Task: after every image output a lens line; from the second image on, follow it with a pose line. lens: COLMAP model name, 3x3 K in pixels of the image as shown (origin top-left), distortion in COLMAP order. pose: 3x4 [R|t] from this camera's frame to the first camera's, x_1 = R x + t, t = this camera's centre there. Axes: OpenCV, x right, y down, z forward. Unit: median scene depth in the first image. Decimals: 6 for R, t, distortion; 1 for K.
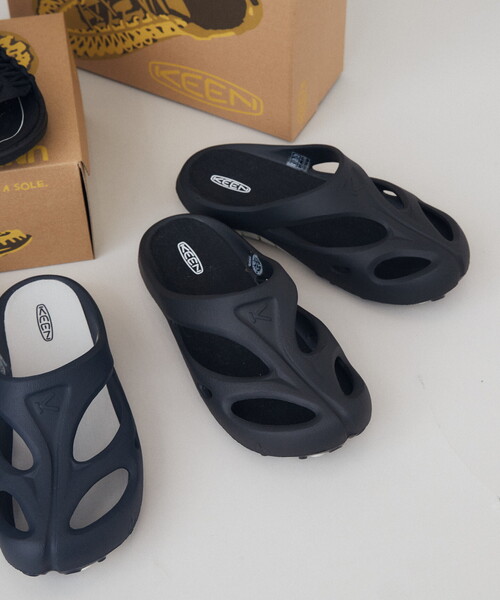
lens RADIAL K [[1250.2, 0, 337.7], [0, 1250.2, 297.8], [0, 0, 1]] dist [-0.028120, 0.000000]
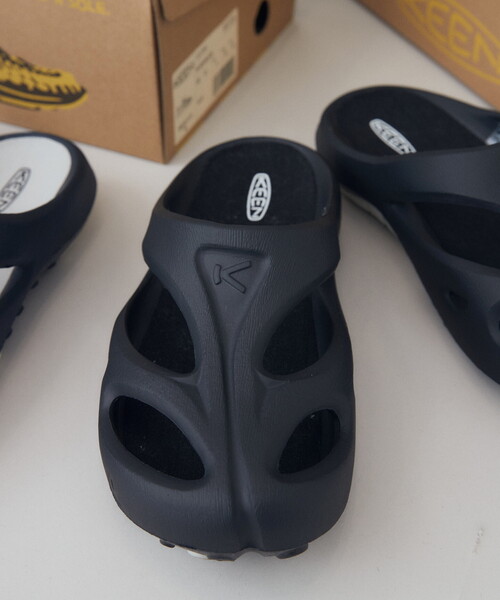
lens RADIAL K [[1071.9, 0, 253.7], [0, 1071.9, 296.5], [0, 0, 1]] dist [-0.098875, 0.000000]
pose [[0.801699, 0.377641, -0.463321, 0.148351], [-0.432283, 0.901643, -0.013088, 0.021362], [0.412807, 0.210779, 0.886094, 0.523653]]
